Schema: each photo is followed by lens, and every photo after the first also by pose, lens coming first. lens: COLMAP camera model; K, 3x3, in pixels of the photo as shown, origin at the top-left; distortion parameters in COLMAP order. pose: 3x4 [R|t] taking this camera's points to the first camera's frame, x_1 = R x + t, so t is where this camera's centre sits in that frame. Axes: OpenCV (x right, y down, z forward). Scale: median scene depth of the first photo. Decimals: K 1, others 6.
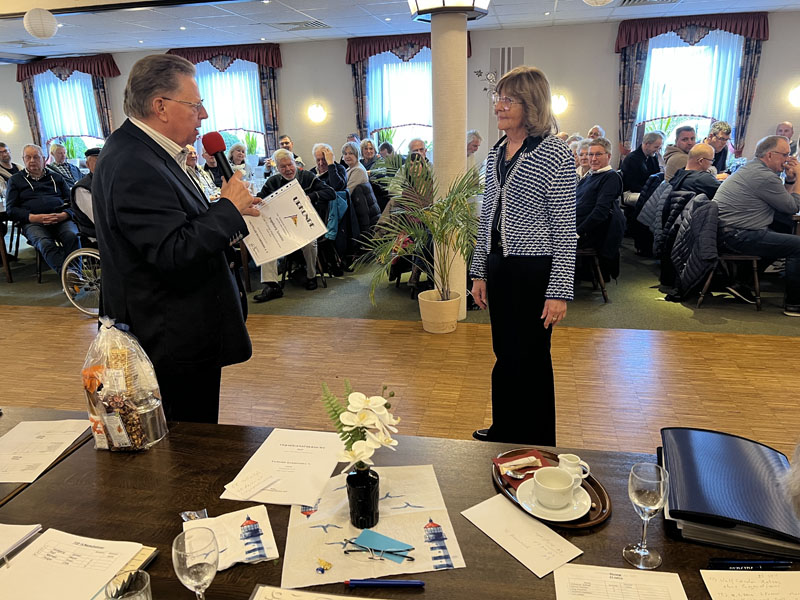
lens RADIAL K [[597.1, 0, 406.8], [0, 597.1, 295.3], [0, 0, 1]] dist [0.015999, -0.007143]
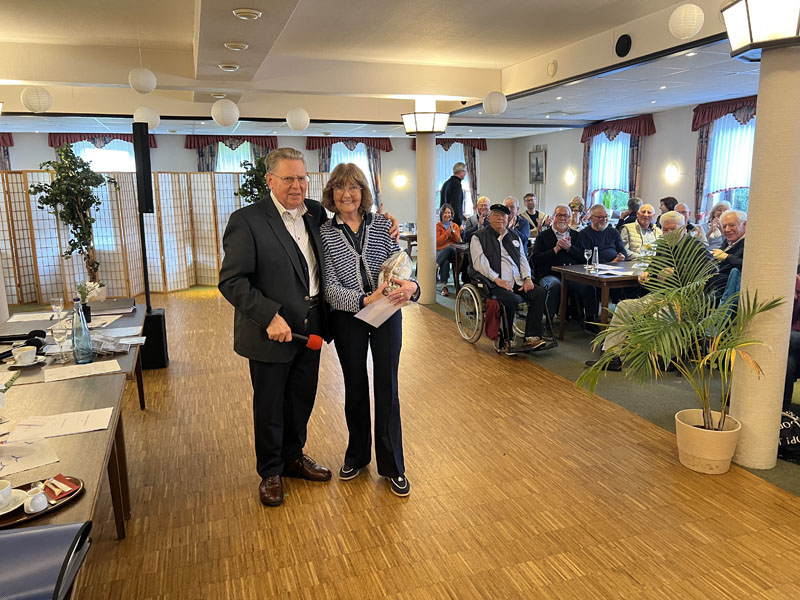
lens RADIAL K [[597.1, 0, 398.4], [0, 597.1, 302.6], [0, 0, 1]] dist [0.015999, -0.007143]
pose [[0.502647, 0.191944, -0.842914, 0.251358], [-0.238737, 0.967943, 0.078051, -0.060270], [0.830874, 0.162002, 0.532357, 0.129533]]
